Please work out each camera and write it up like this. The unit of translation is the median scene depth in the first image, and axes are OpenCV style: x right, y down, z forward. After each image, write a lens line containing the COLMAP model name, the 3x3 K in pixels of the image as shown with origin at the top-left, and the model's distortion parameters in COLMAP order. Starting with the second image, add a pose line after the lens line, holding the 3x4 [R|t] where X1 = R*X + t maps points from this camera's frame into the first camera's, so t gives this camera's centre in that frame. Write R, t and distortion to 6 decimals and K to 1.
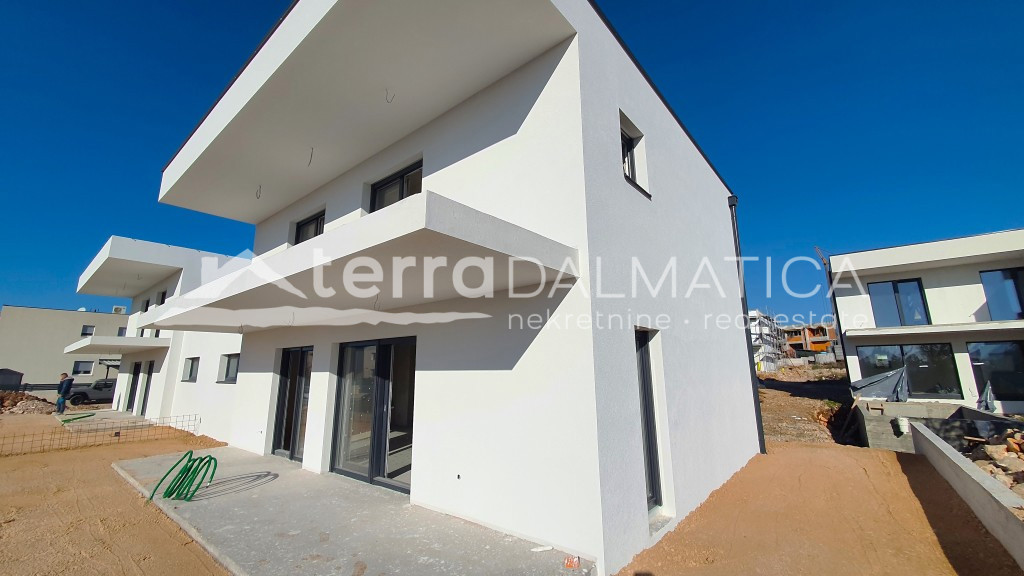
lens RADIAL K [[404.5, 0, 512.0], [0, 404.5, 288.0], [0, 0, 1]] dist [-0.001475, -0.000109]
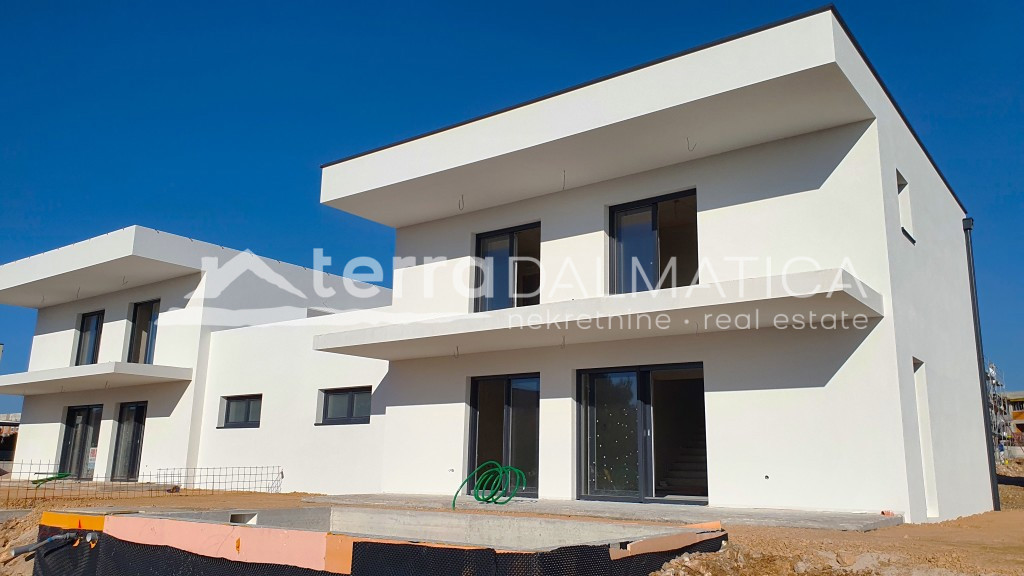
lens RADIAL K [[815.0, 0, 512.0], [0, 815.0, 288.0], [0, 0, 1]] dist [0.083441, -0.164168]
pose [[0.998003, 0.036604, 0.051488, -0.677454], [-0.035445, 0.999101, -0.023240, -0.007611], [-0.052292, 0.021369, 0.998403, -0.925239]]
